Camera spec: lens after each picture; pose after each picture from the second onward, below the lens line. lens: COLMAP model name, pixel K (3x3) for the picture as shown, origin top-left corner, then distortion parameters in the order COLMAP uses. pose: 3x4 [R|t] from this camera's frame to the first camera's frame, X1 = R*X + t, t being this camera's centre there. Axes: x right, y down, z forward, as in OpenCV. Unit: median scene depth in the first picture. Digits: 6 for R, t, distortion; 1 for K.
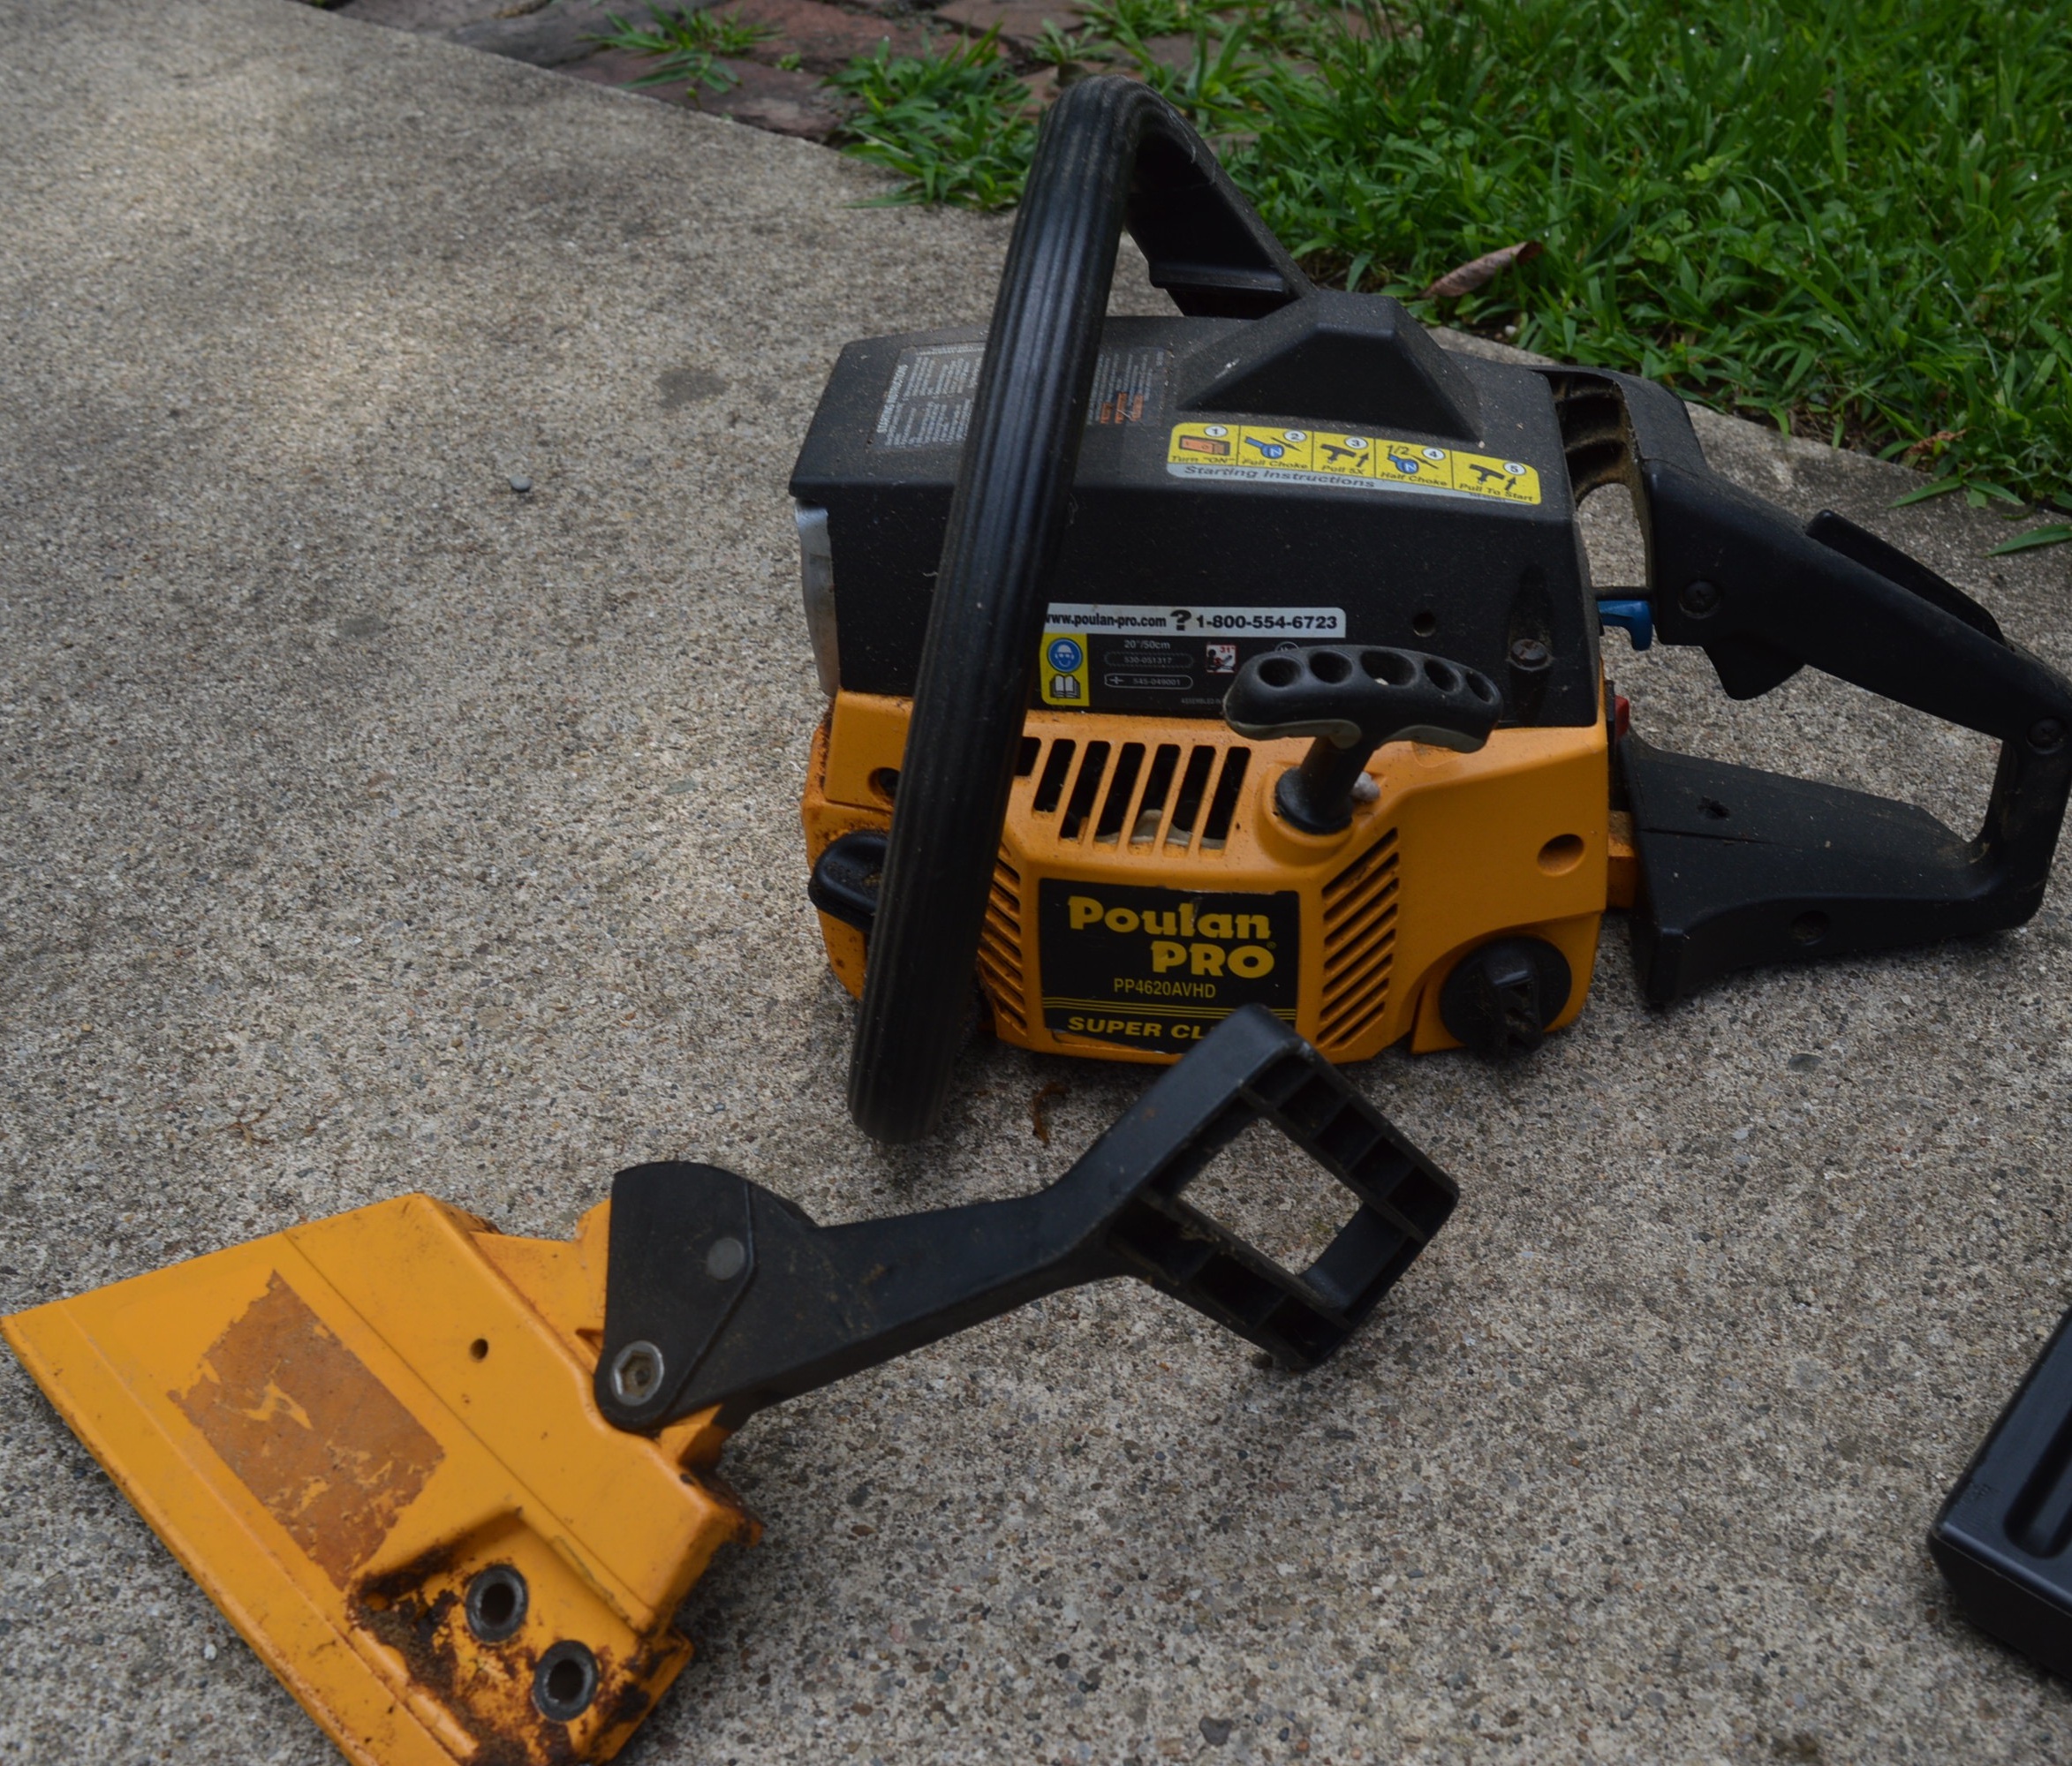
lens RADIAL K [[2443.8, 0, 1041.1], [0, 2443.8, 883.2], [0, 0, 1]] dist [-0.129763, 0.000000]
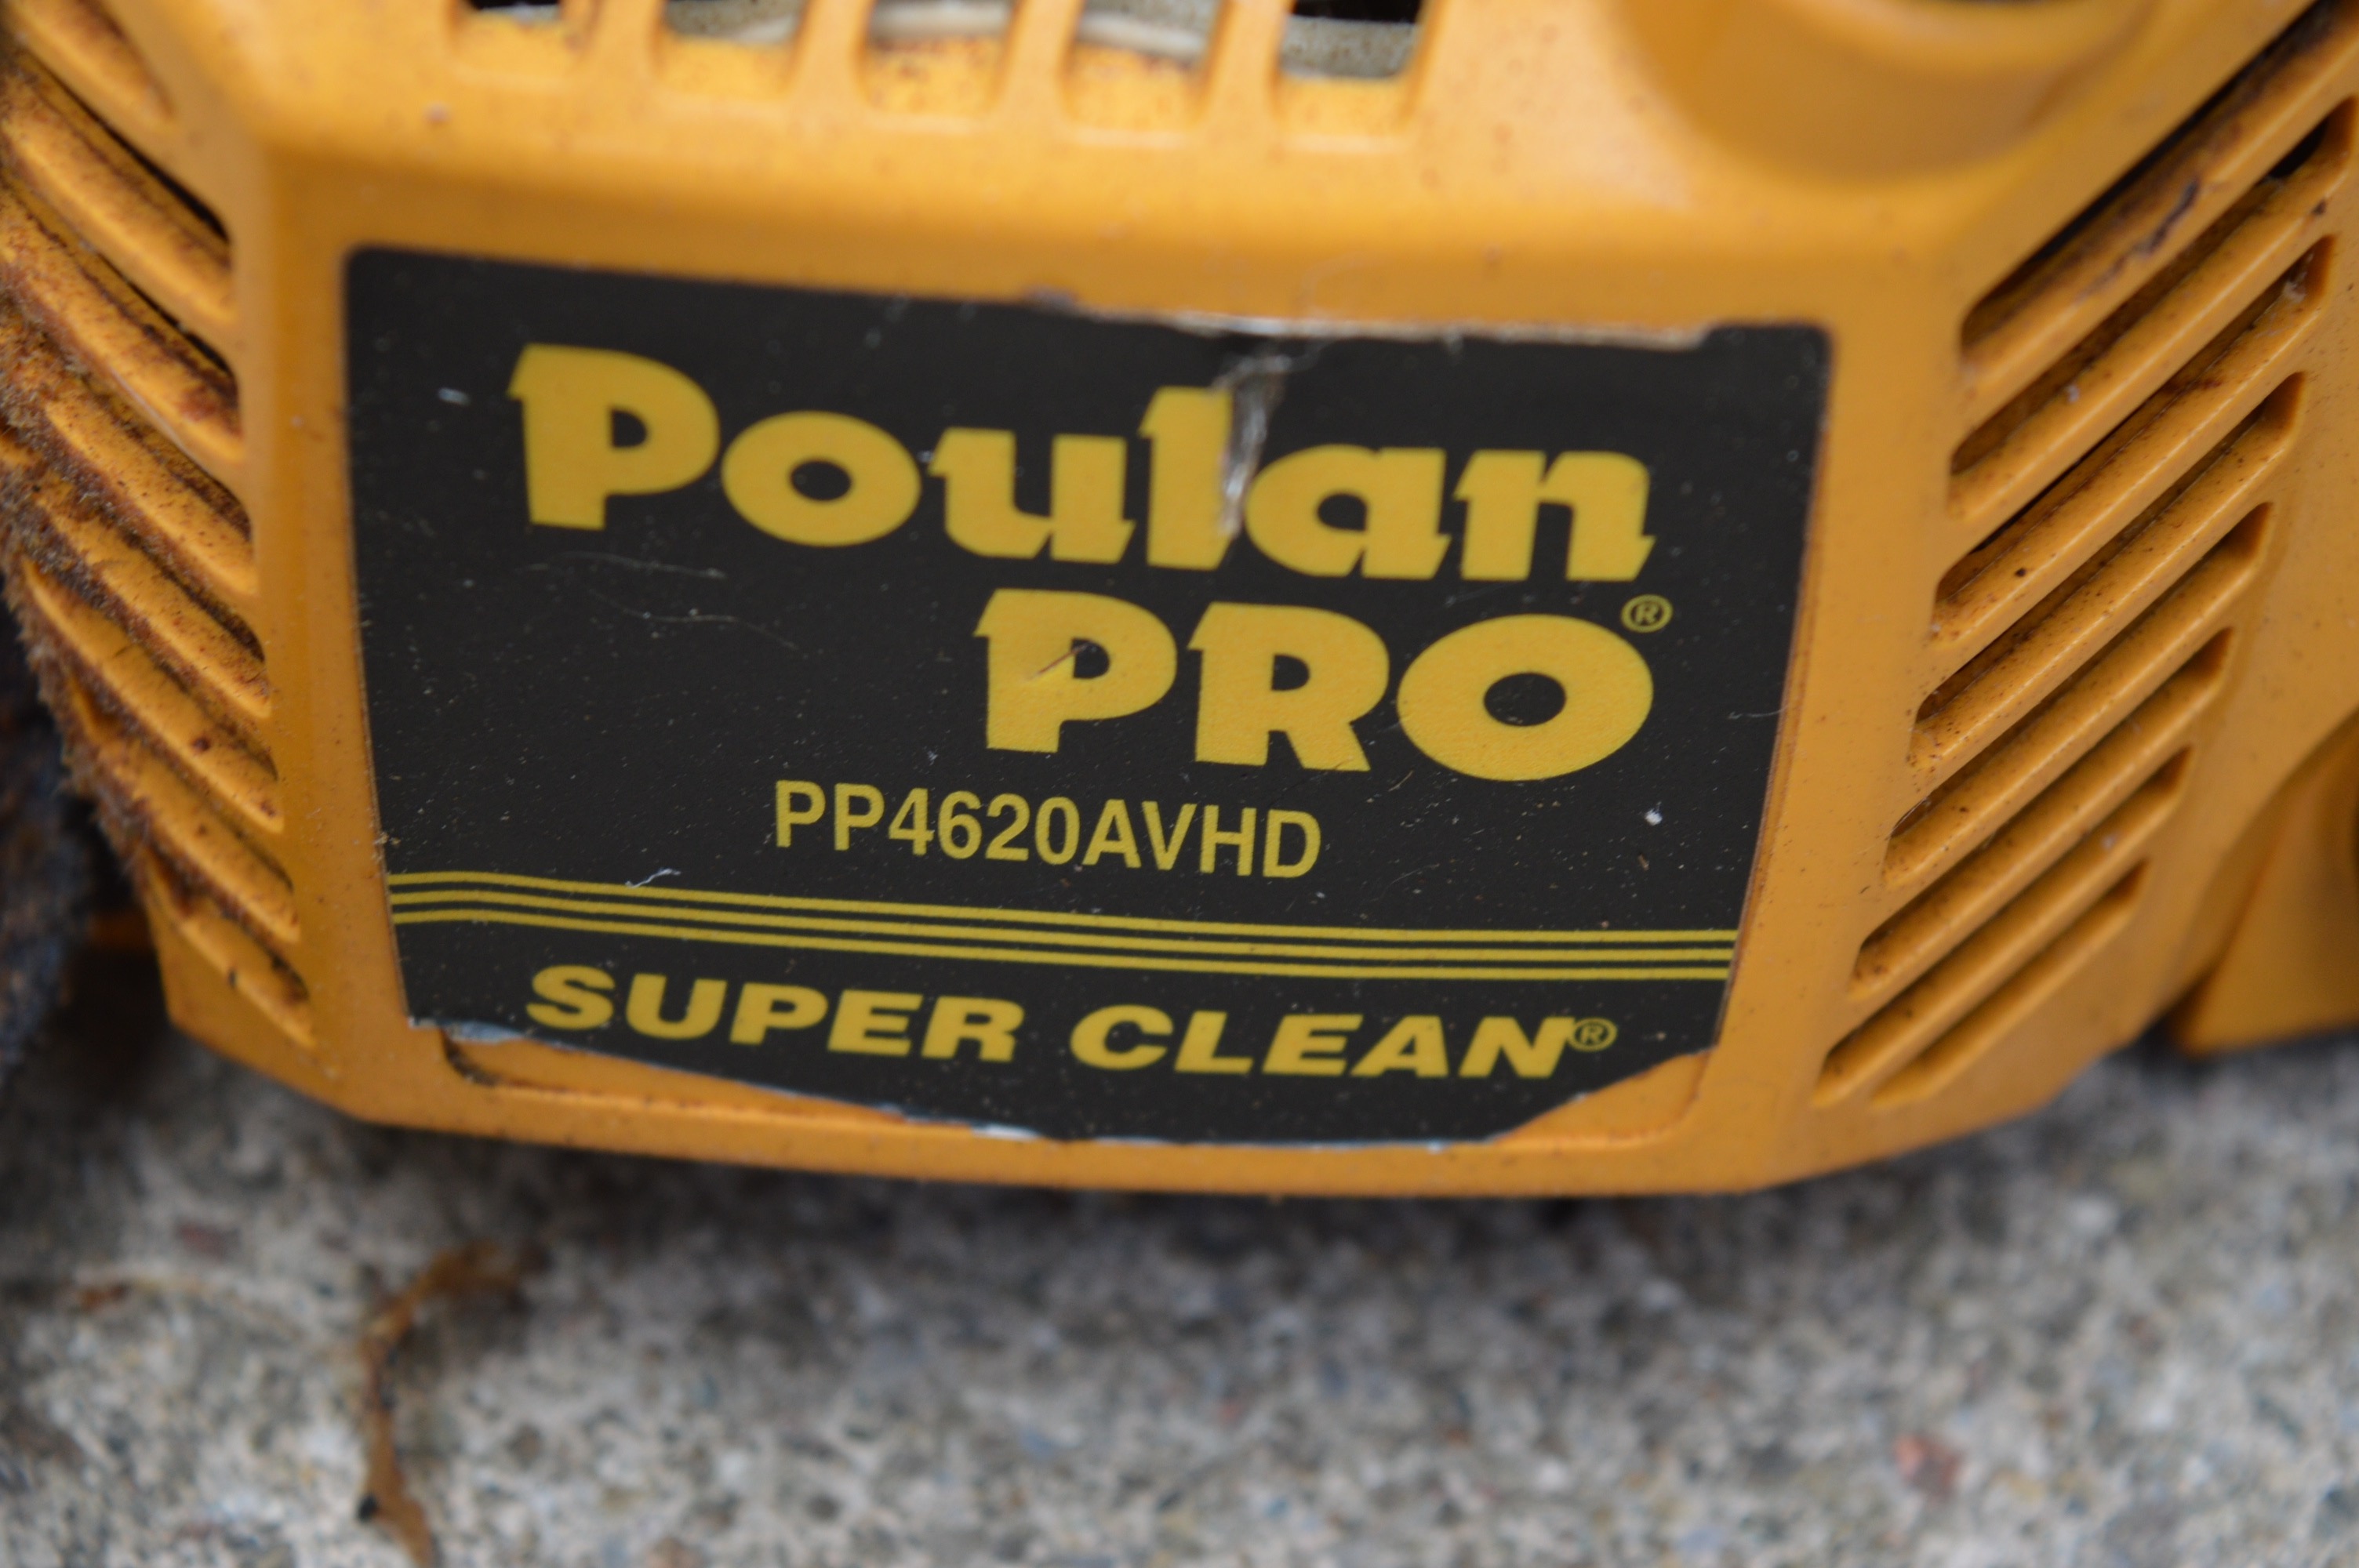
lens RADIAL K [[5170.2, 0, 1175.0], [0, 5170.2, 788.5], [0, 0, 1]] dist [0.048587, 0.000000]
pose [[0.991430, -0.016497, 0.129592, 0.009012], [-0.000991, 0.991017, 0.133735, -0.012470], [-0.130634, -0.132717, 0.982507, 0.595634]]
